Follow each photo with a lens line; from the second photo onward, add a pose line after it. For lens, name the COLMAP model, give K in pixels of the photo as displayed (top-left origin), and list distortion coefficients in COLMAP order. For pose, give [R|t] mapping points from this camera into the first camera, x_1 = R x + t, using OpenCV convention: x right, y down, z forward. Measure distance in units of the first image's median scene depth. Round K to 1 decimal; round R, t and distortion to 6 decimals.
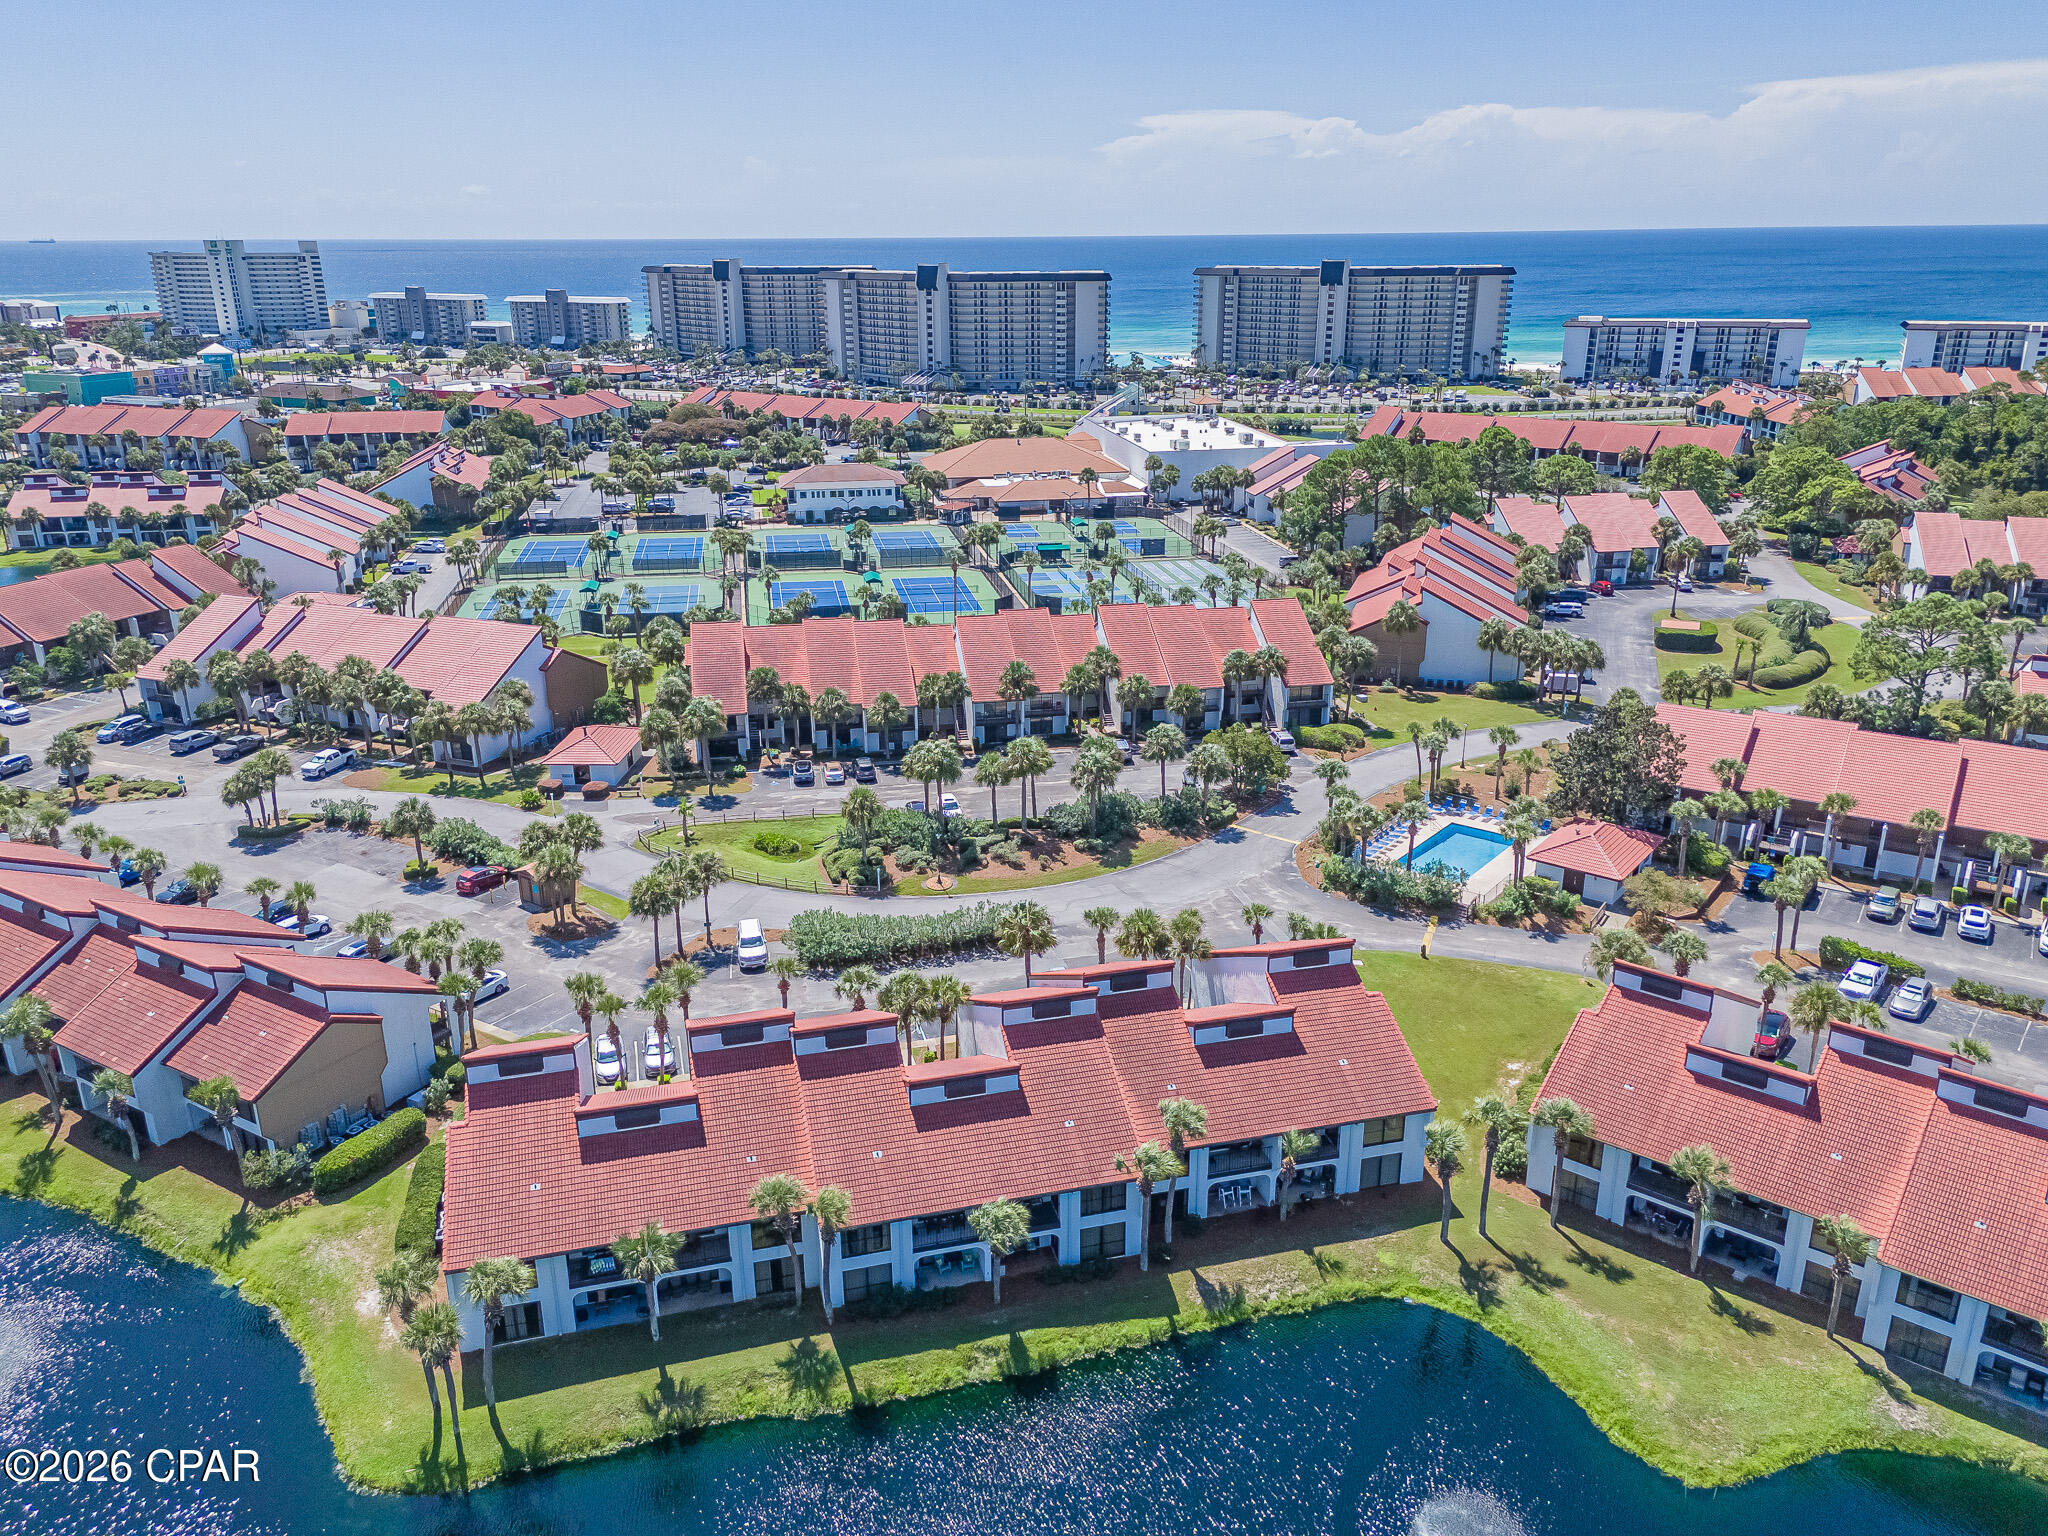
lens RADIAL K [[1503.7, 0, 1024.0], [0, 1503.7, 768.0], [0, 0, 1]] dist [0.088222, -0.087114]
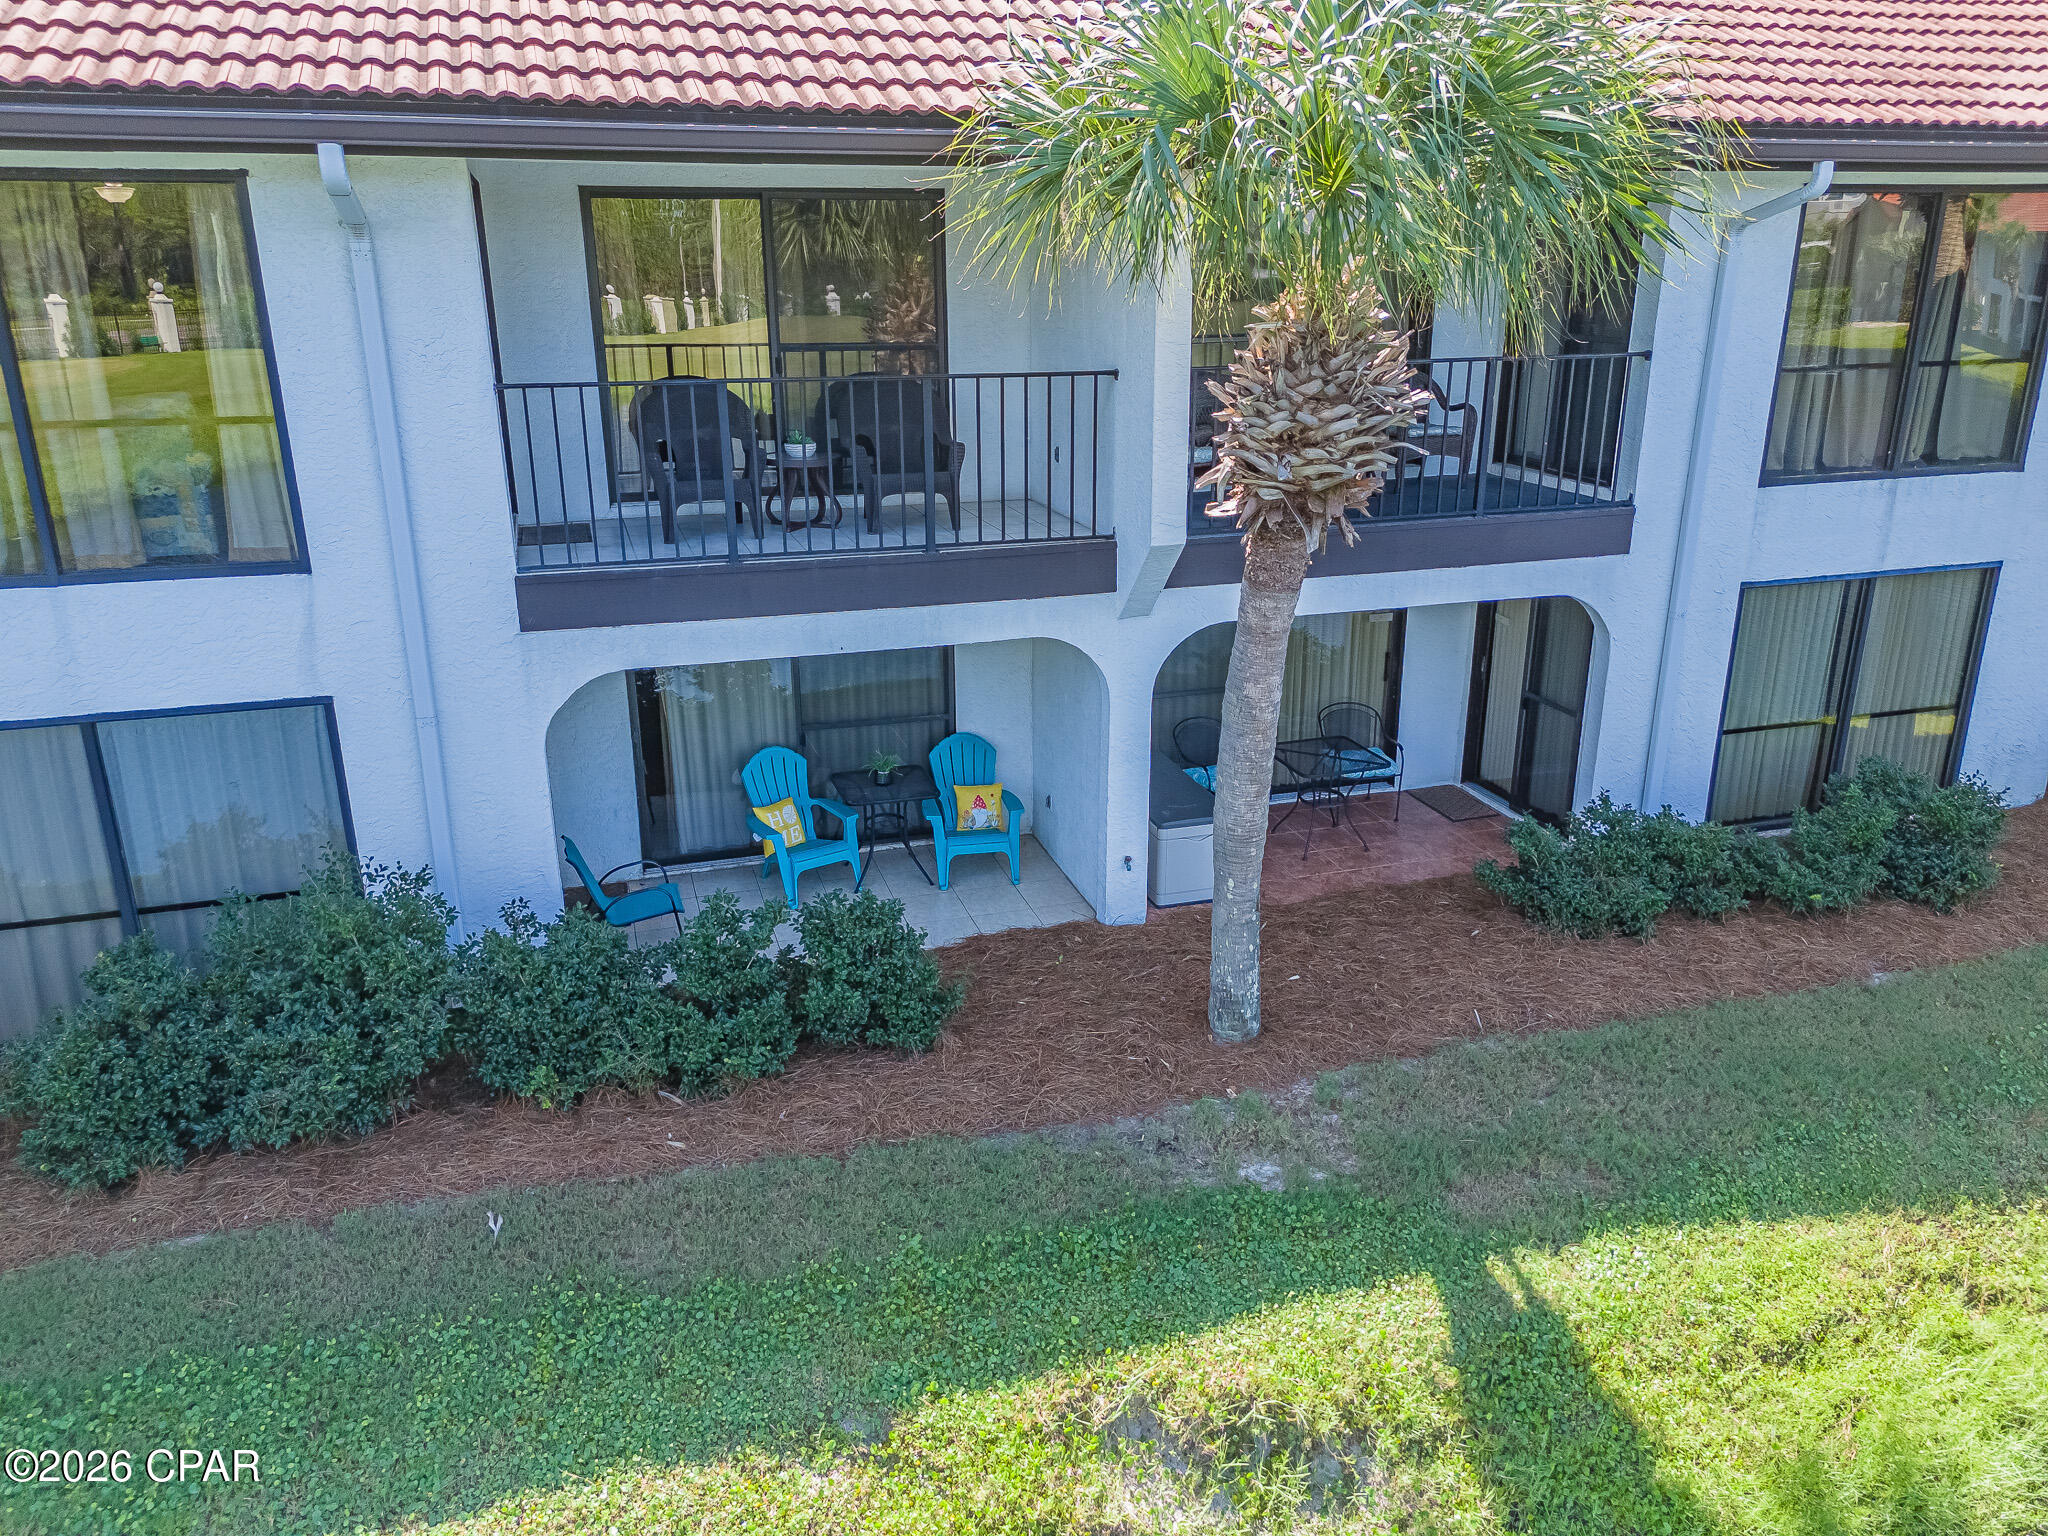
lens RADIAL K [[1470.2, 0, 1024.0], [0, 1470.2, 768.0], [0, 0, 1]] dist [0.022691, -0.000557]
pose [[0.999068, -0.011309, 0.041664, -0.038482], [0.012044, 0.999775, -0.017439, 0.327573], [-0.041457, 0.017924, 0.998980, 0.869348]]
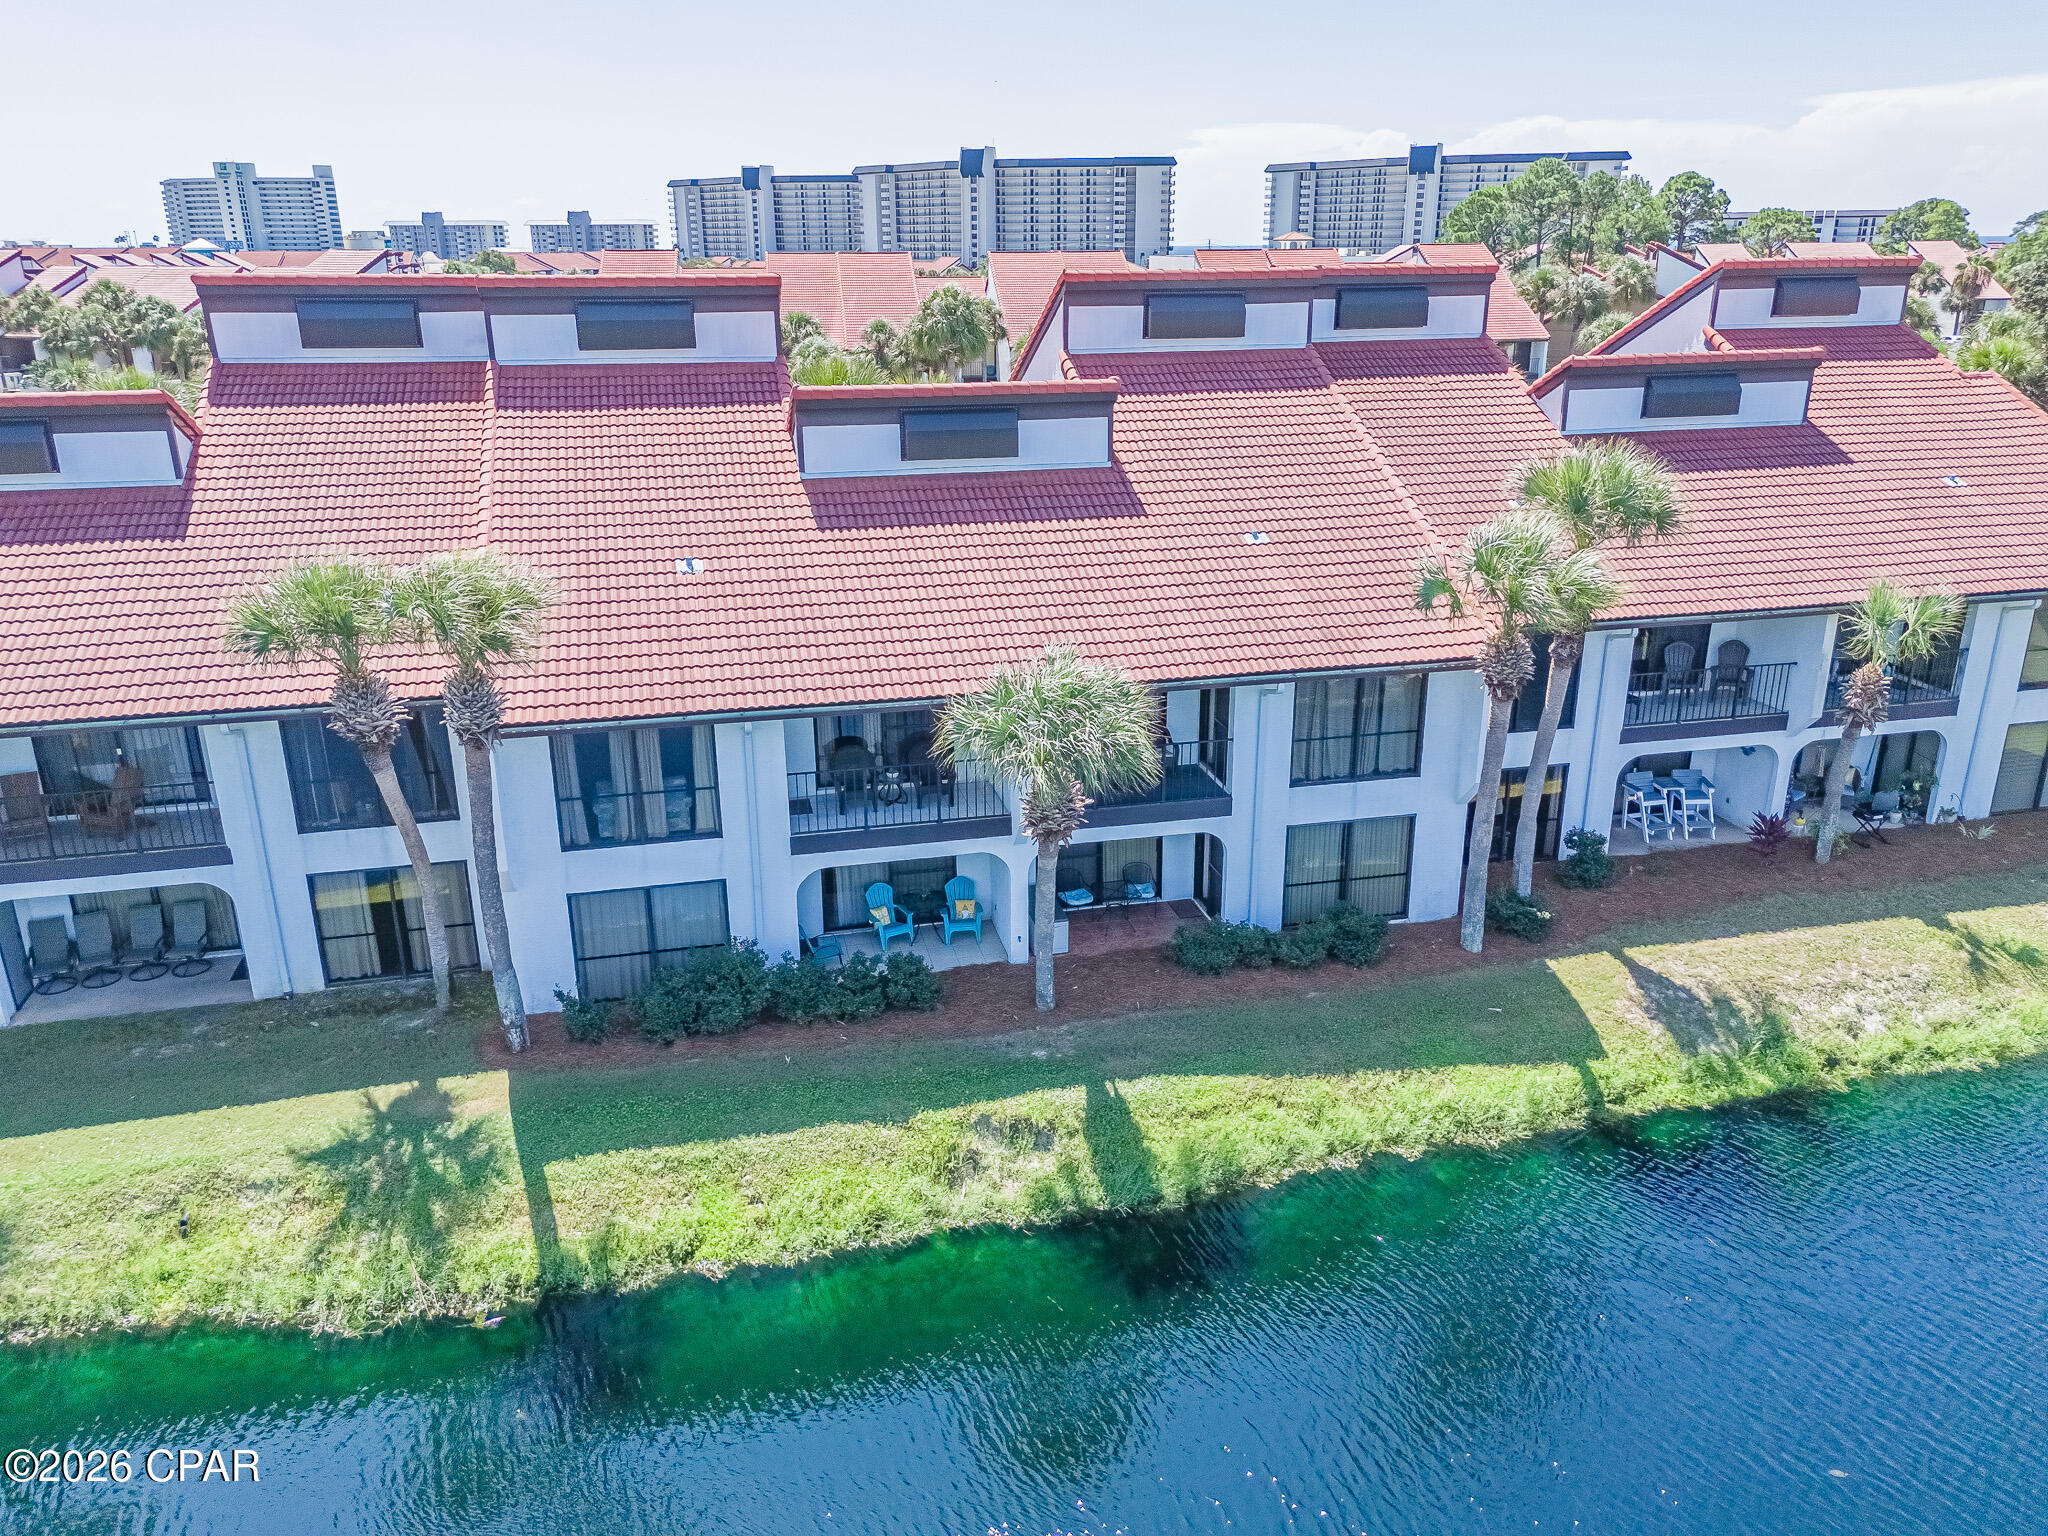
lens RADIAL K [[1503.7, 0, 1024.0], [0, 1503.7, 768.0], [0, 0, 1]] dist [0.088222, -0.087114]
pose [[0.999494, 0.009685, -0.030306, -0.012741], [-0.009891, 0.999929, -0.006645, 0.297912], [0.030239, 0.006941, 0.999519, 0.664238]]
